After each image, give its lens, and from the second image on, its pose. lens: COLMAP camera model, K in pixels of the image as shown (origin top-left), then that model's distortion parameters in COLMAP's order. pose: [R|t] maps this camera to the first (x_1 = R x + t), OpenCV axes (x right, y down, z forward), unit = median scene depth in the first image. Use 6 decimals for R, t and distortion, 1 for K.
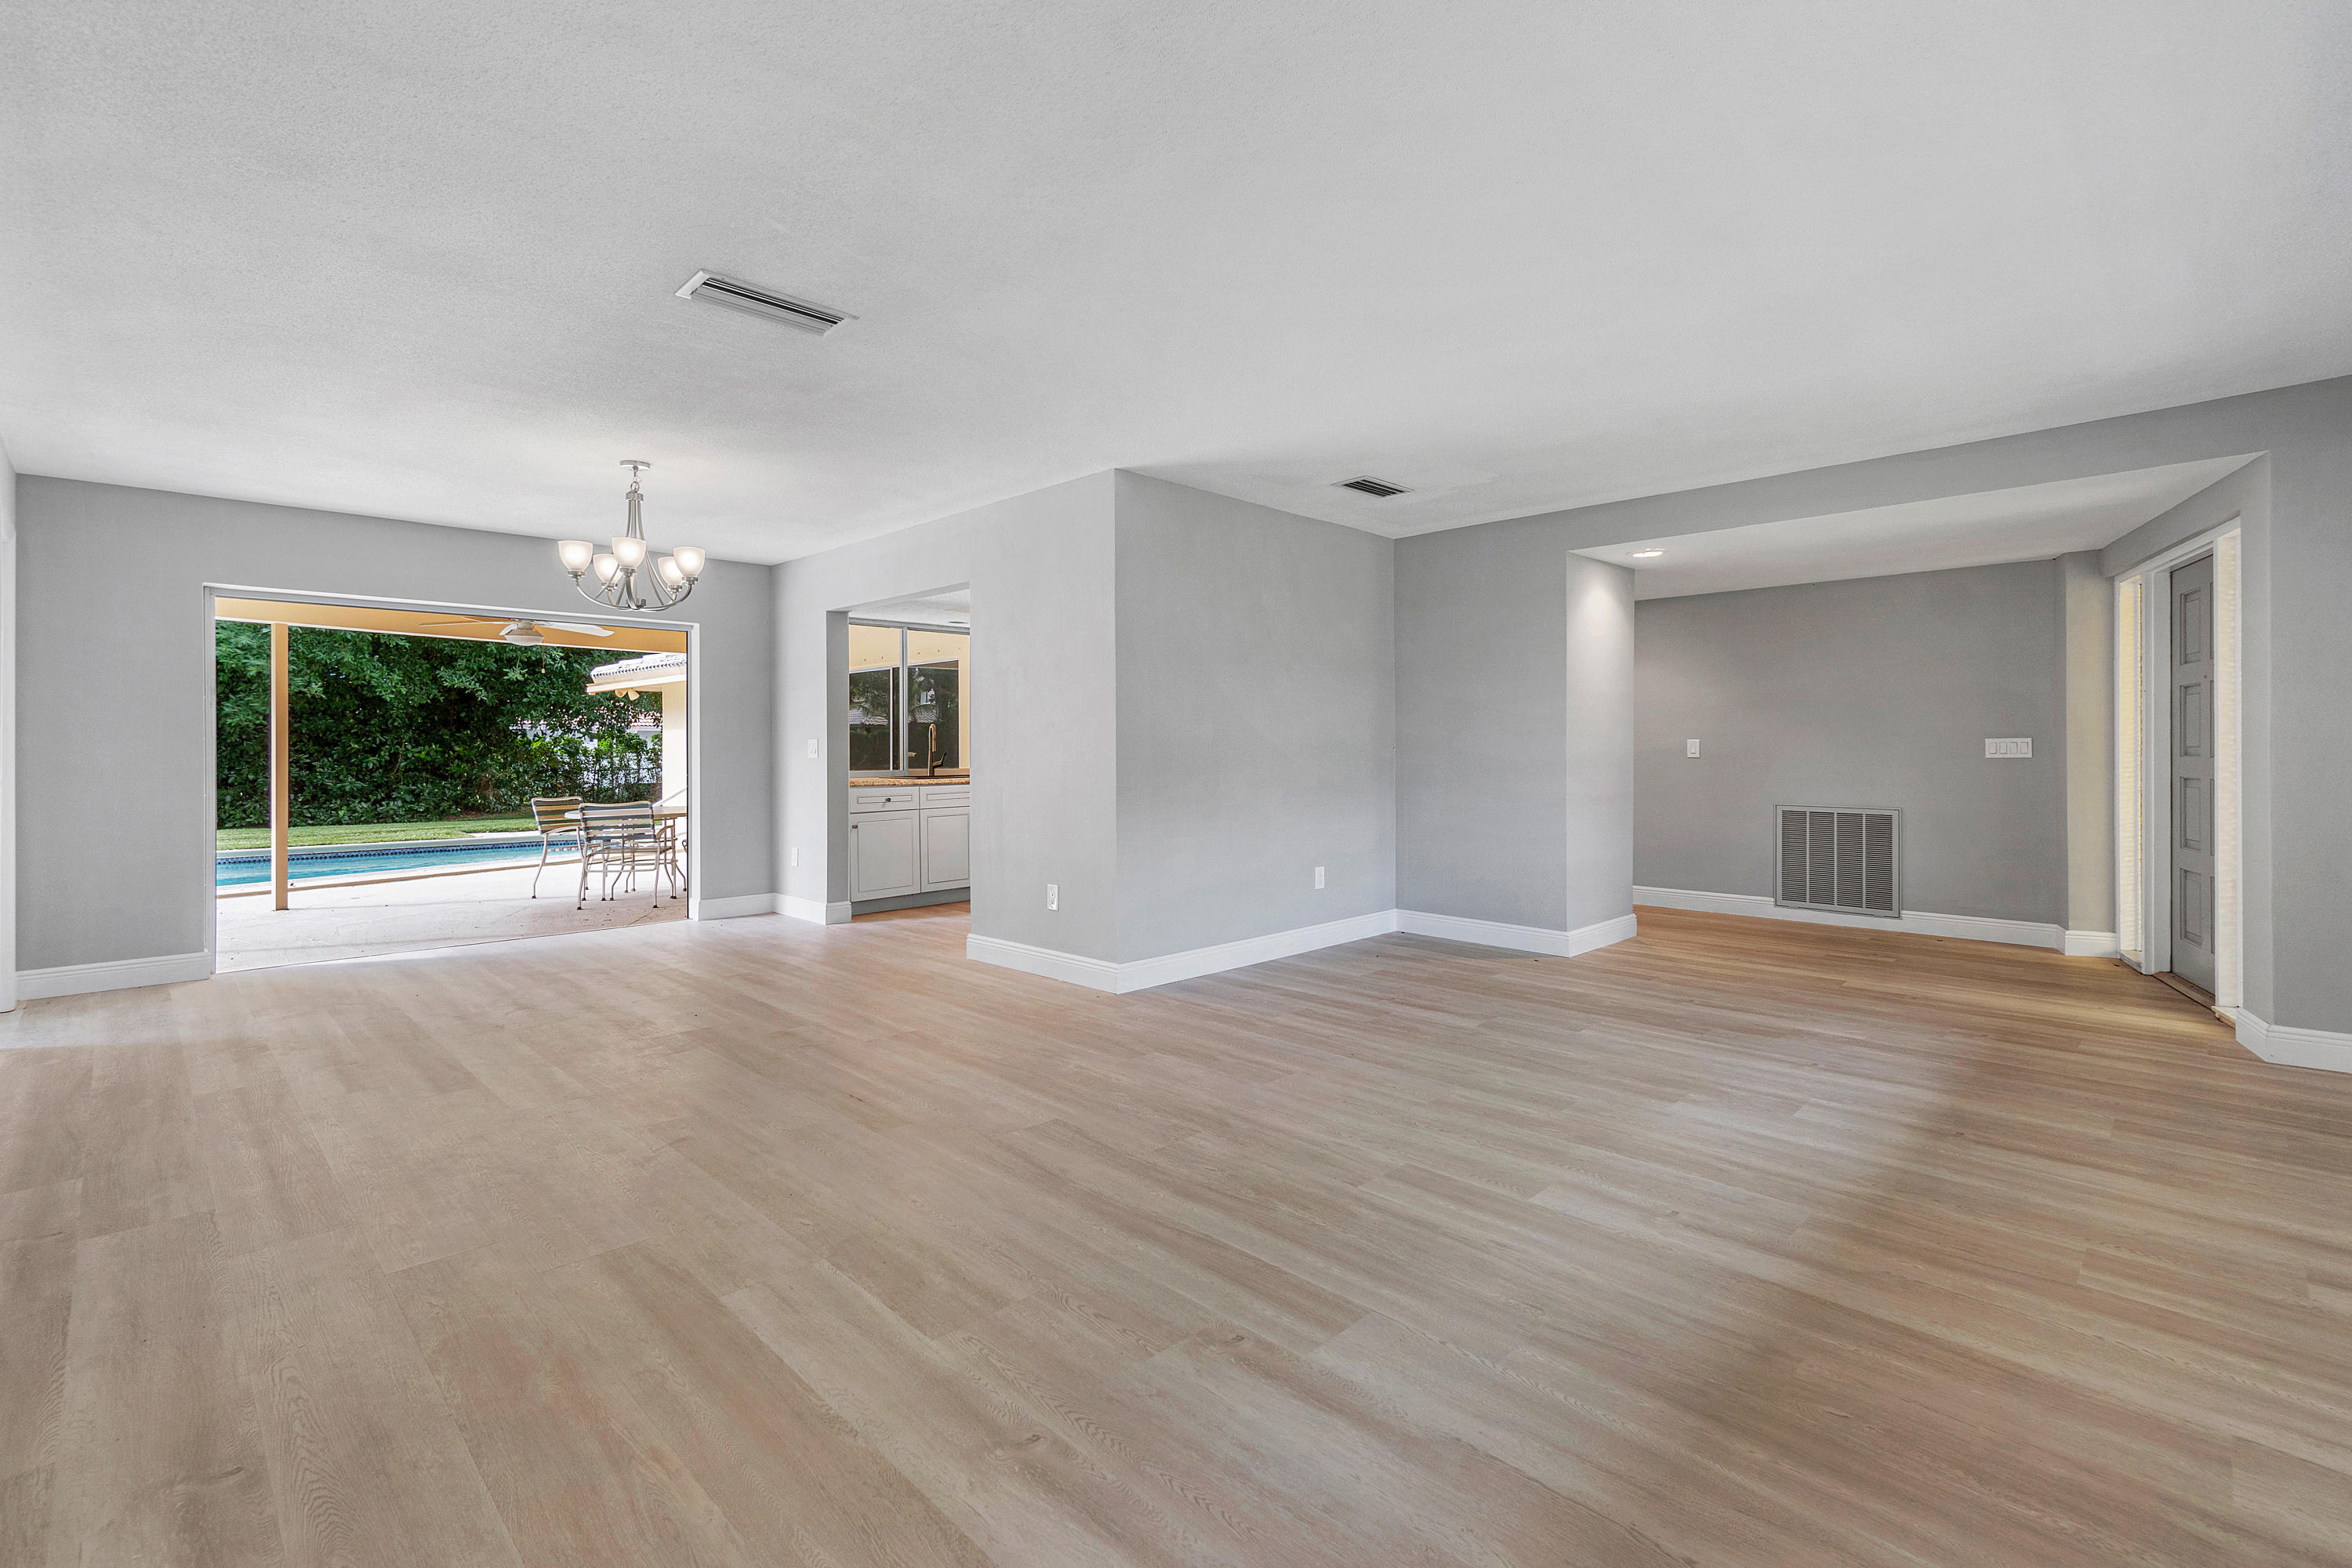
lens RADIAL K [[1022.7, 0, 1168.7], [0, 1022.7, 752.3], [0, 0, 1]] dist [0.003055, 0.000290]
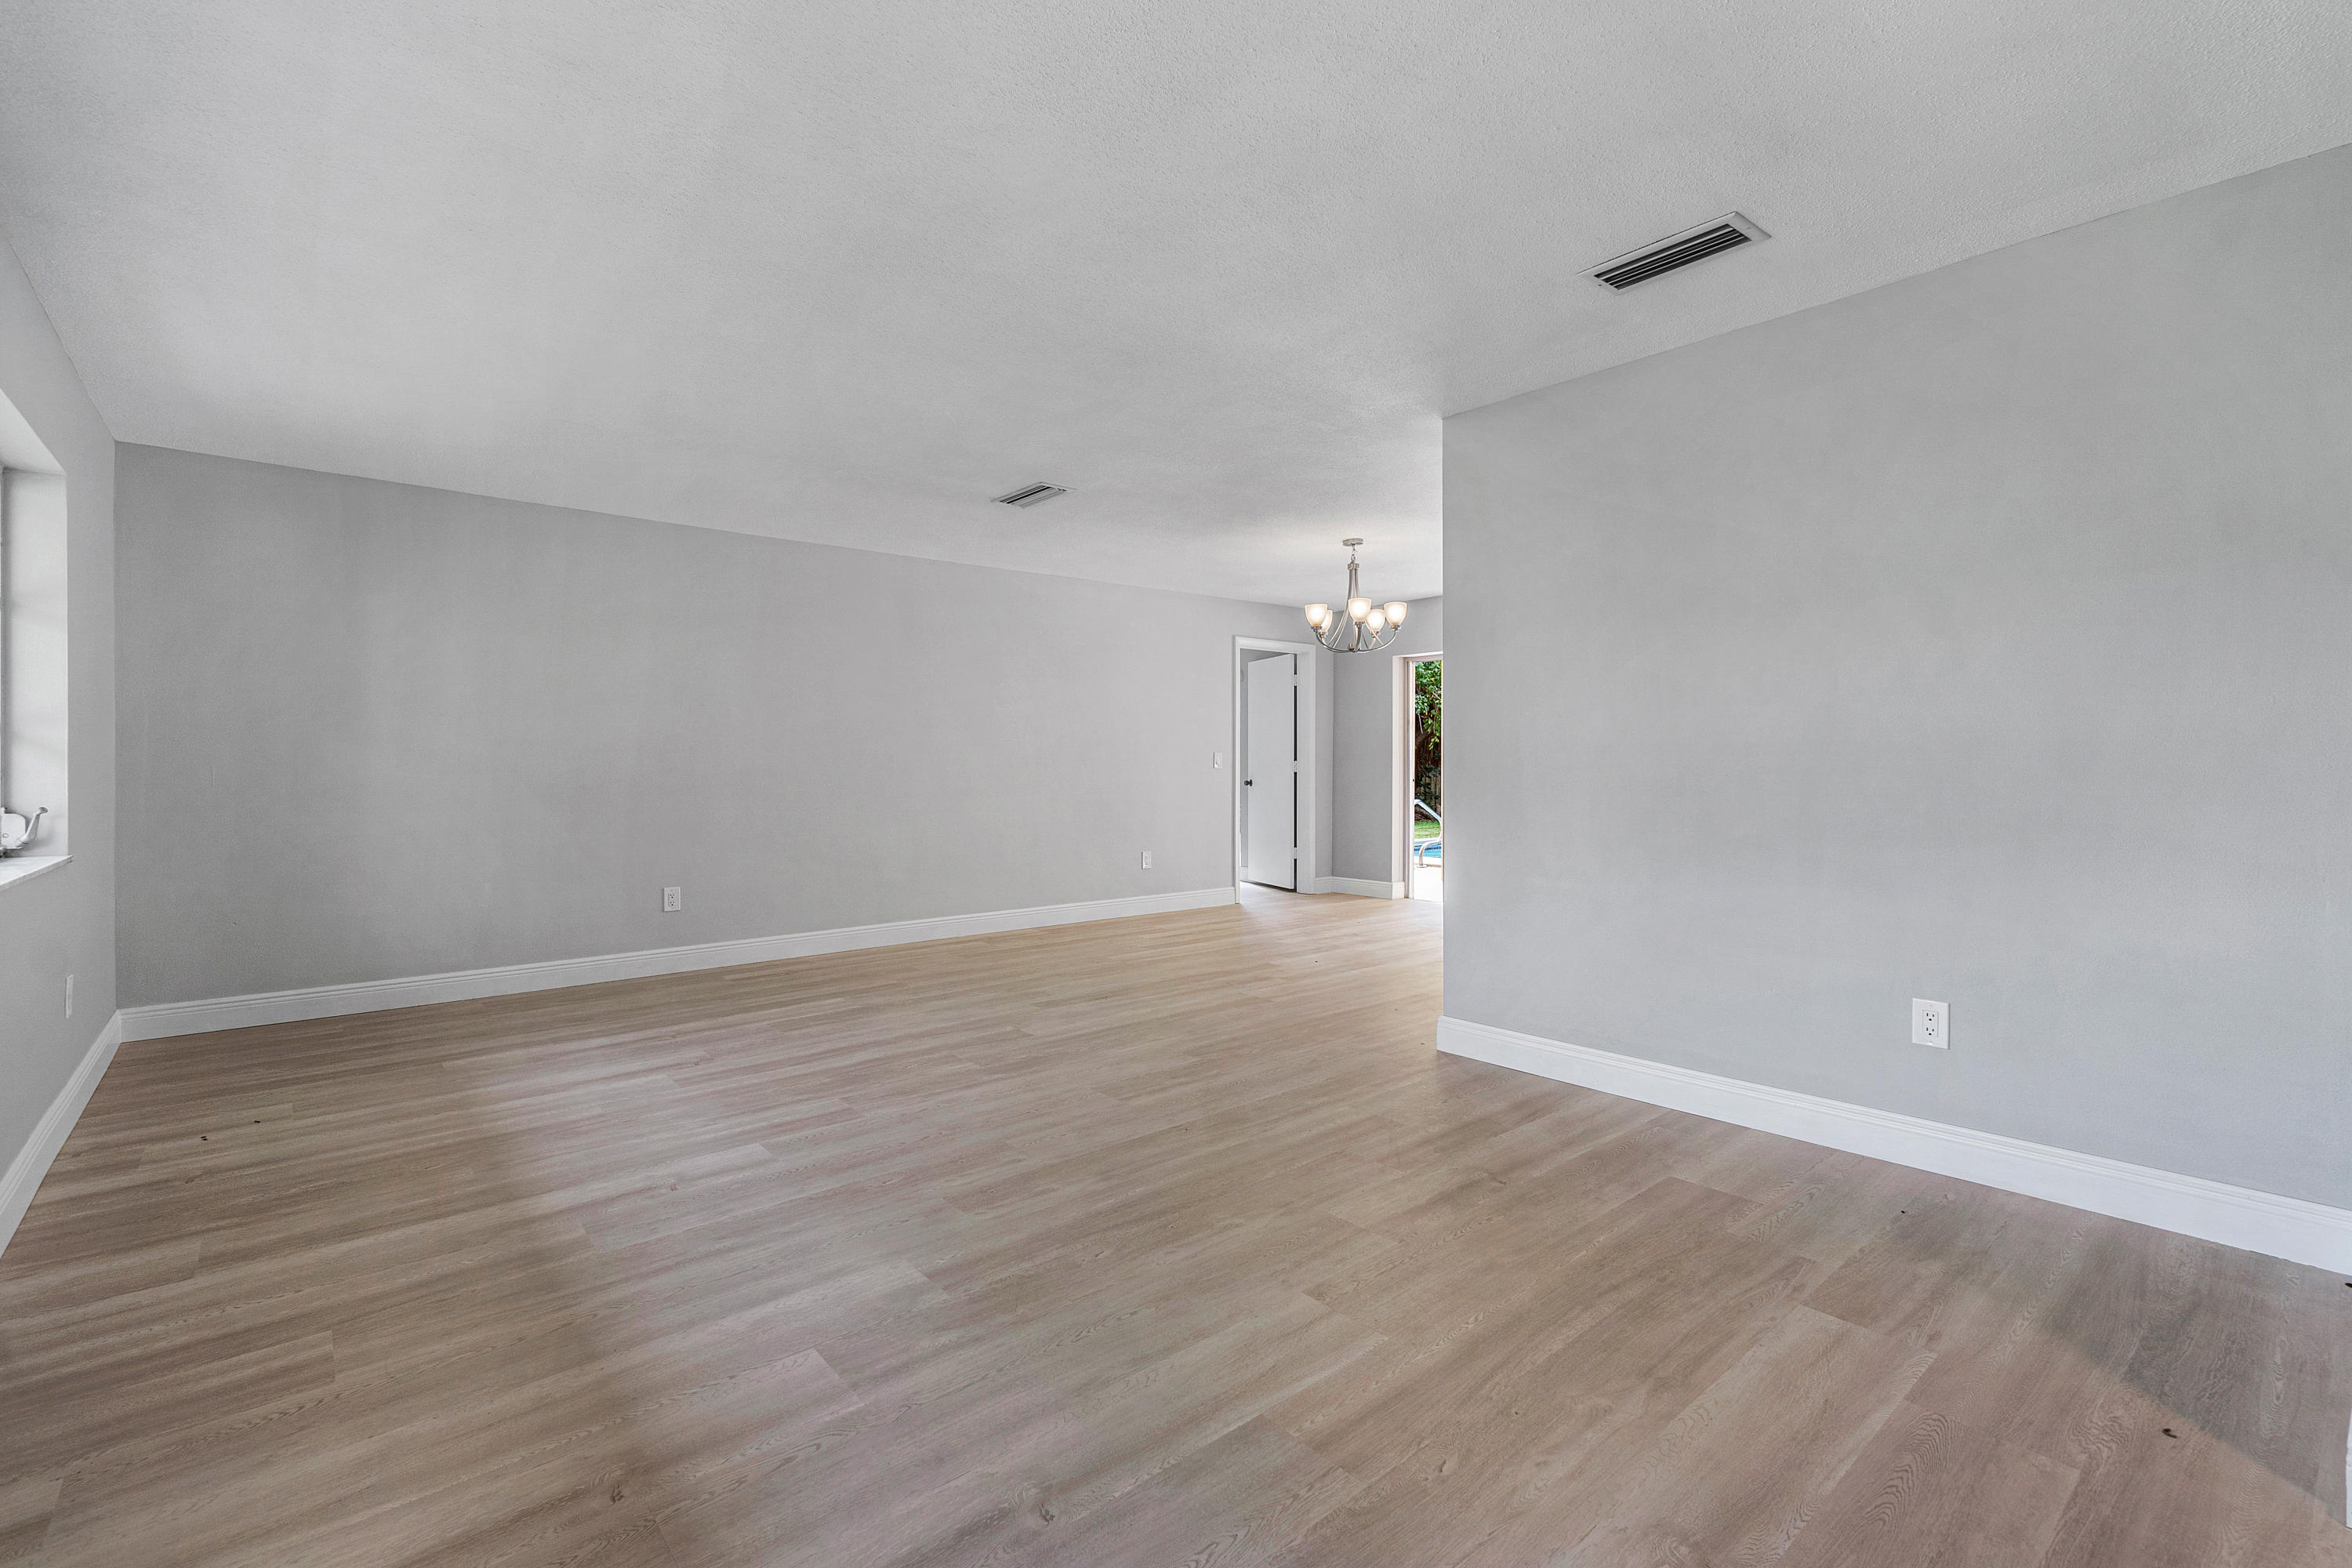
lens RADIAL K [[1062.0, 0, 1189.2], [0, 1062.0, 723.6], [0, 0, 1]] dist [-0.000896, -0.001113]
pose [[-0.072001, -0.034733, -0.996800, 1.196038], [0.001755, 0.999388, -0.034950, -0.001050], [0.997403, -0.004266, -0.071896, 1.222651]]
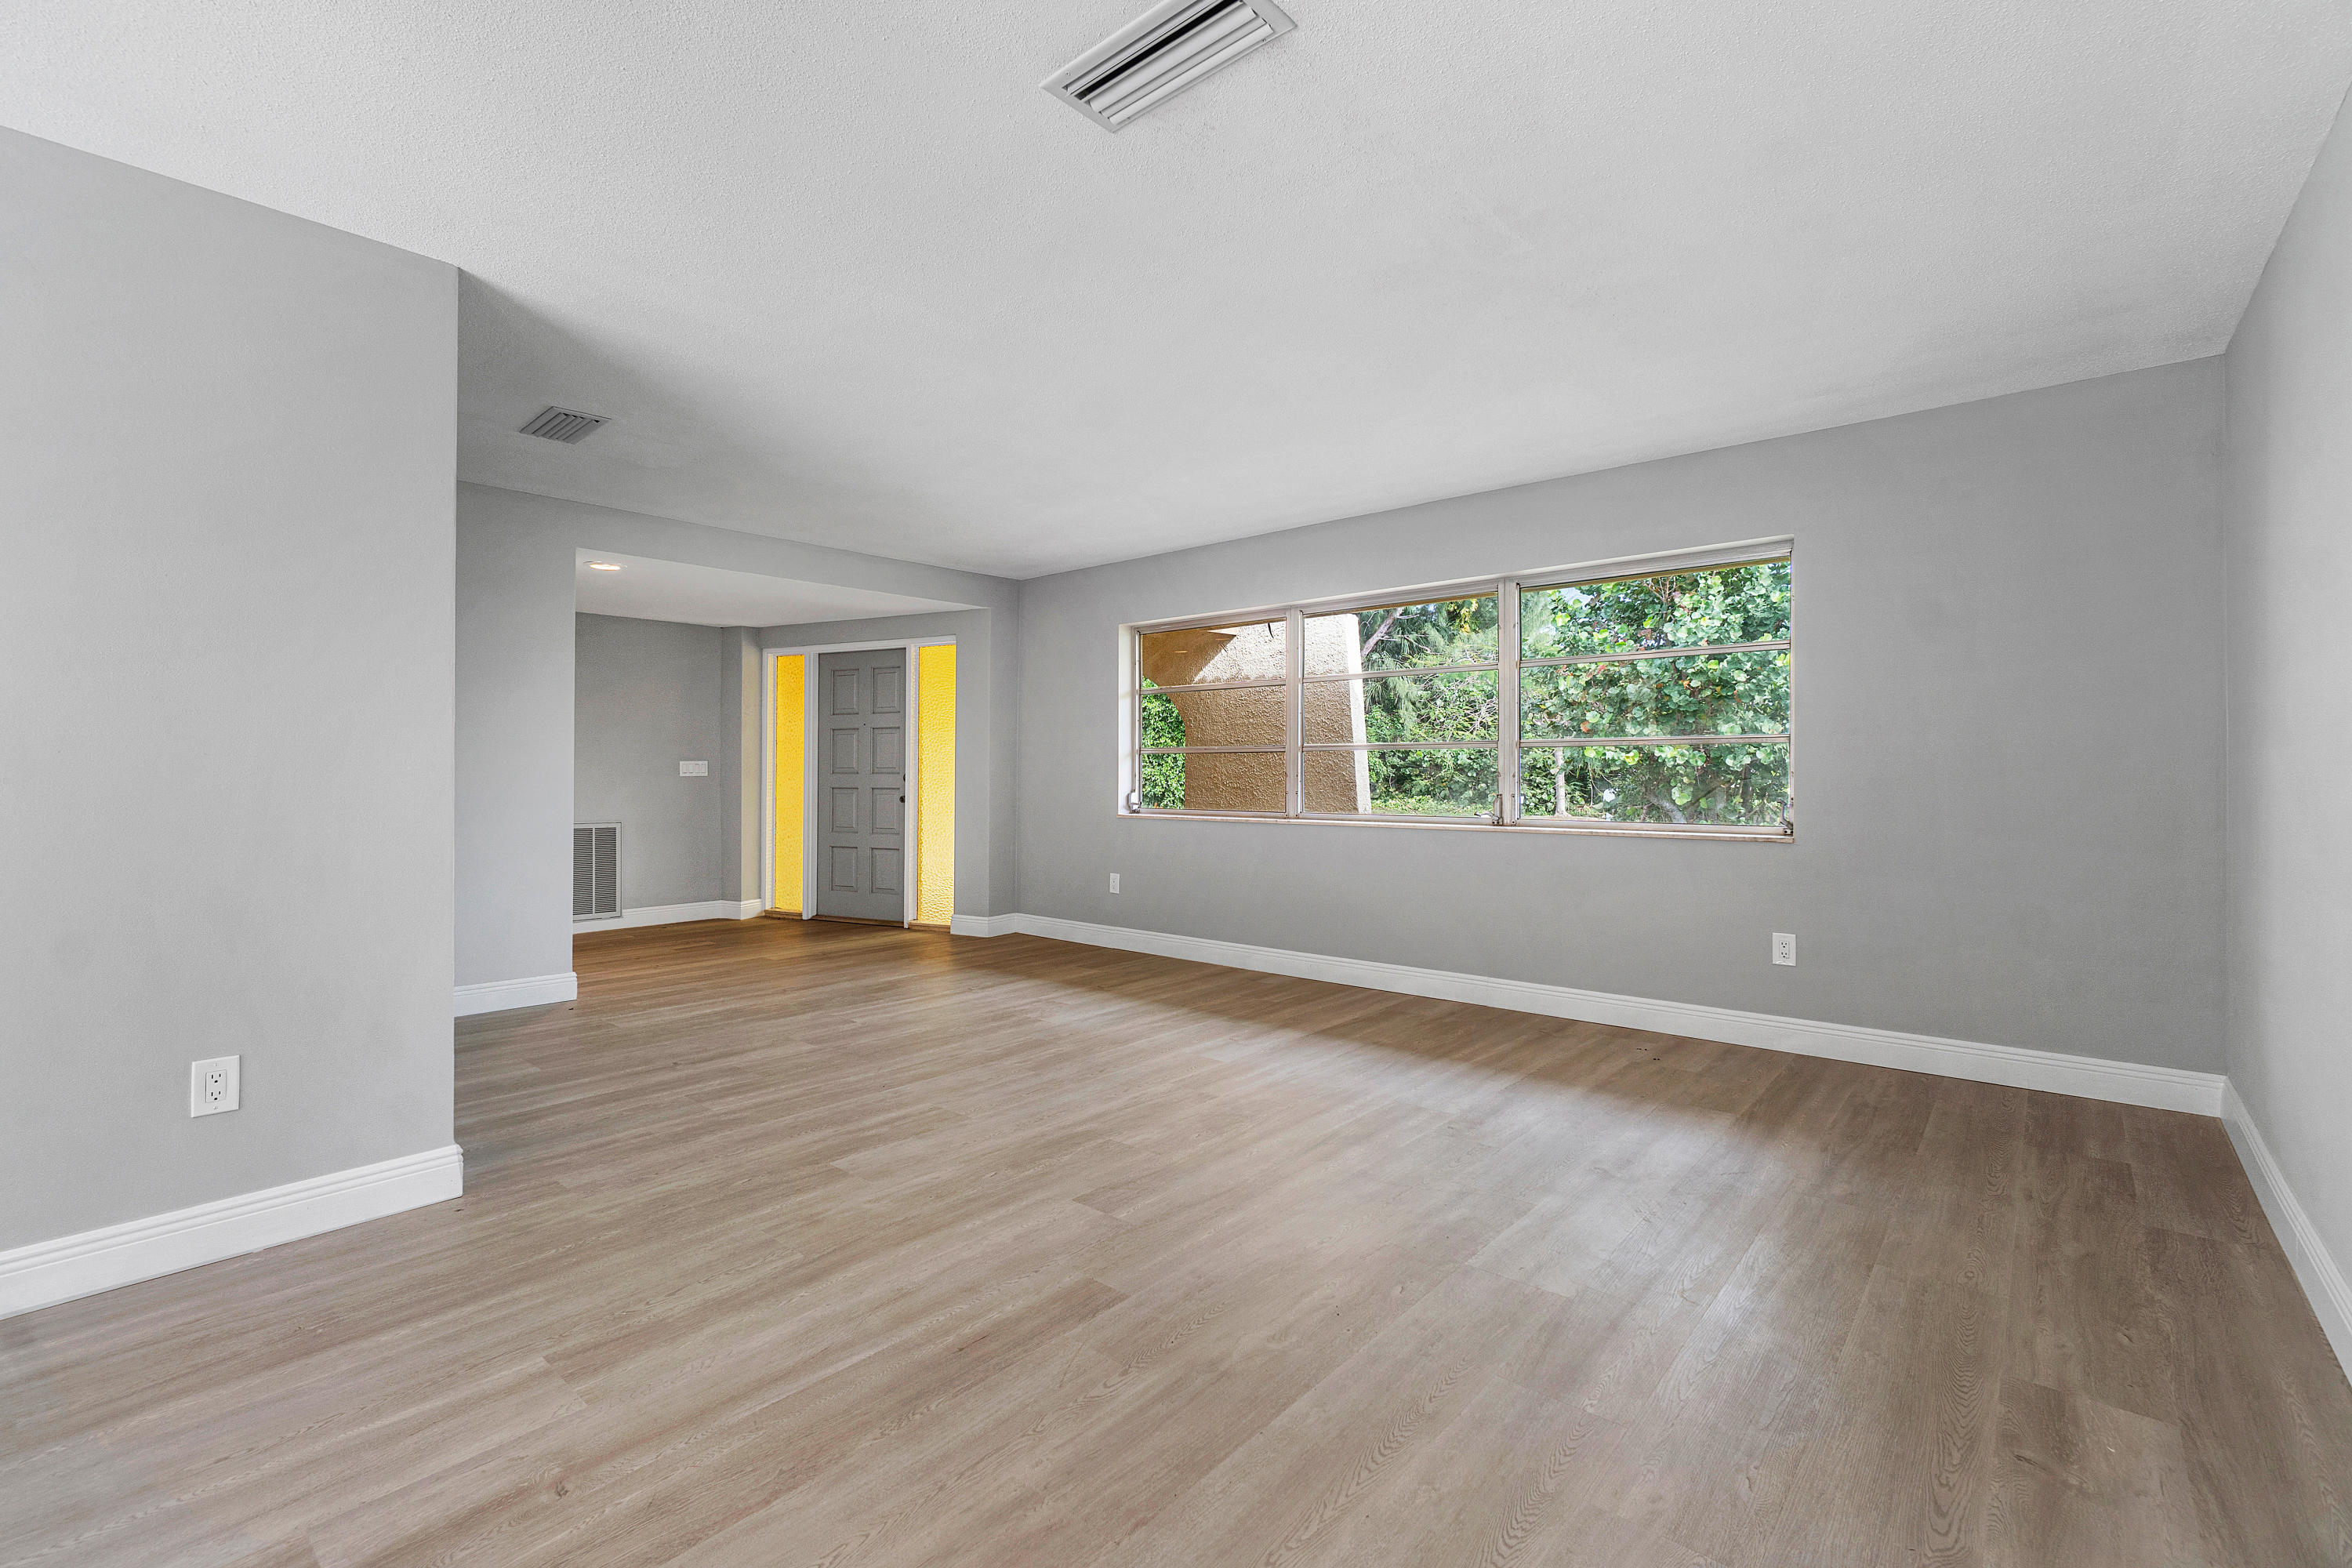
lens RADIAL K [[1021.9, 0, 1150.6], [0, 1021.9, 769.2], [0, 0, 1]] dist [0.002701, 0.000354]
pose [[-0.051230, 0.003031, 0.998682, -0.903216], [0.002170, 0.999993, -0.002924, 0.002766], [-0.998685, 0.002018, -0.051236, 0.917887]]
